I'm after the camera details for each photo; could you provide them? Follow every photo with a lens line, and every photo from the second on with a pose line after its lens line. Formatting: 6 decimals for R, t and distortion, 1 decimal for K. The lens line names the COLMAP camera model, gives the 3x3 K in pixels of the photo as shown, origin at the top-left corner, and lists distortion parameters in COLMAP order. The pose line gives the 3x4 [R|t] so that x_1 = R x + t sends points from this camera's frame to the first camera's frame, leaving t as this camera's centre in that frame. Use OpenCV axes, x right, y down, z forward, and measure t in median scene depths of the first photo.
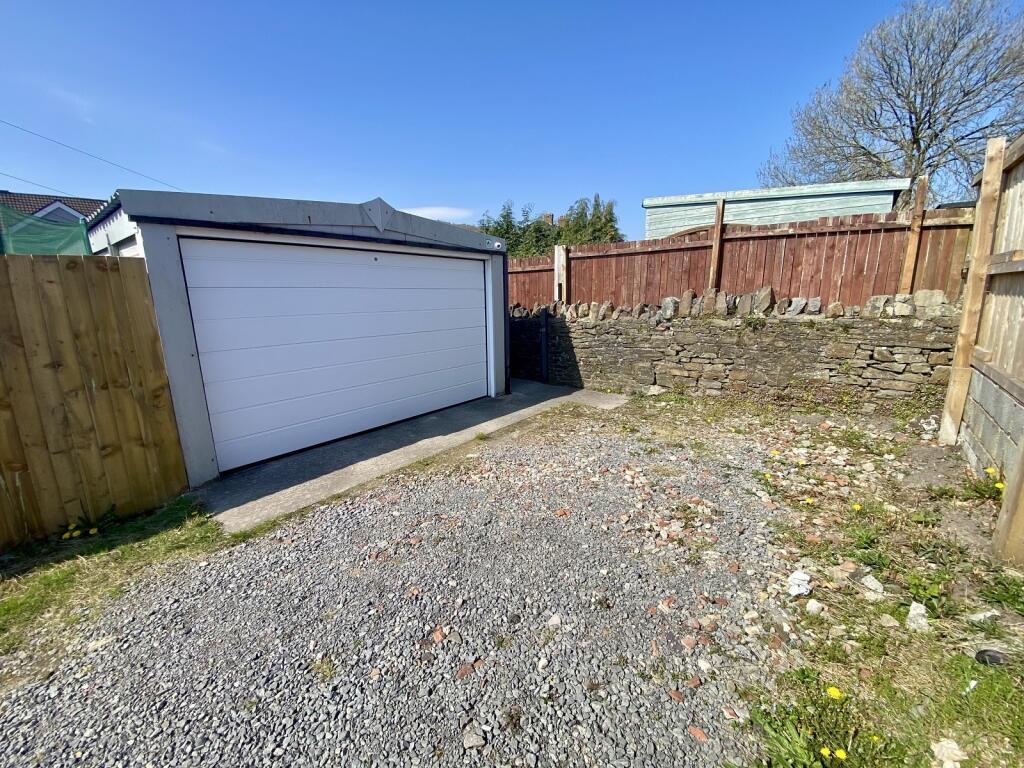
lens RADIAL K [[413.5, 0, 507.5], [0, 413.5, 379.5], [0, 0, 1]] dist [0.003689, -0.012050]
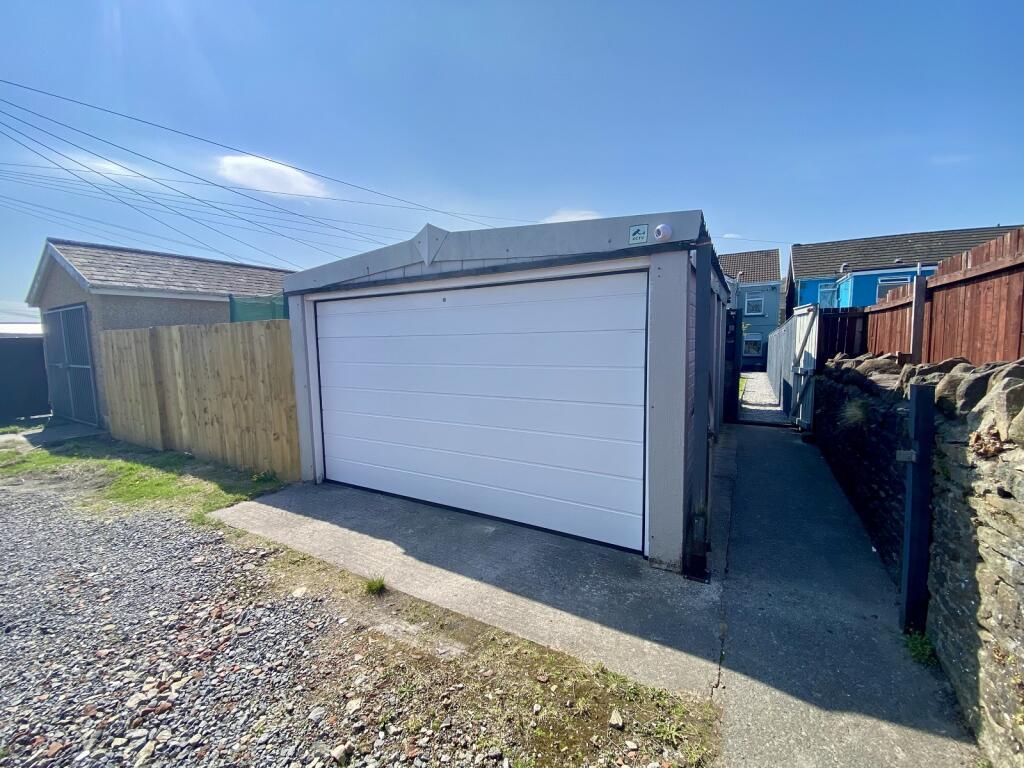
lens RADIAL K [[413.5, 0, 507.5], [0, 413.5, 379.5], [0, 0, 1]] dist [0.003689, -0.012050]
pose [[0.166331, 0.122865, -0.978385, 0.522385], [-0.174260, 0.980253, 0.093474, -0.245983], [0.970550, 0.154945, 0.184457, 1.040022]]
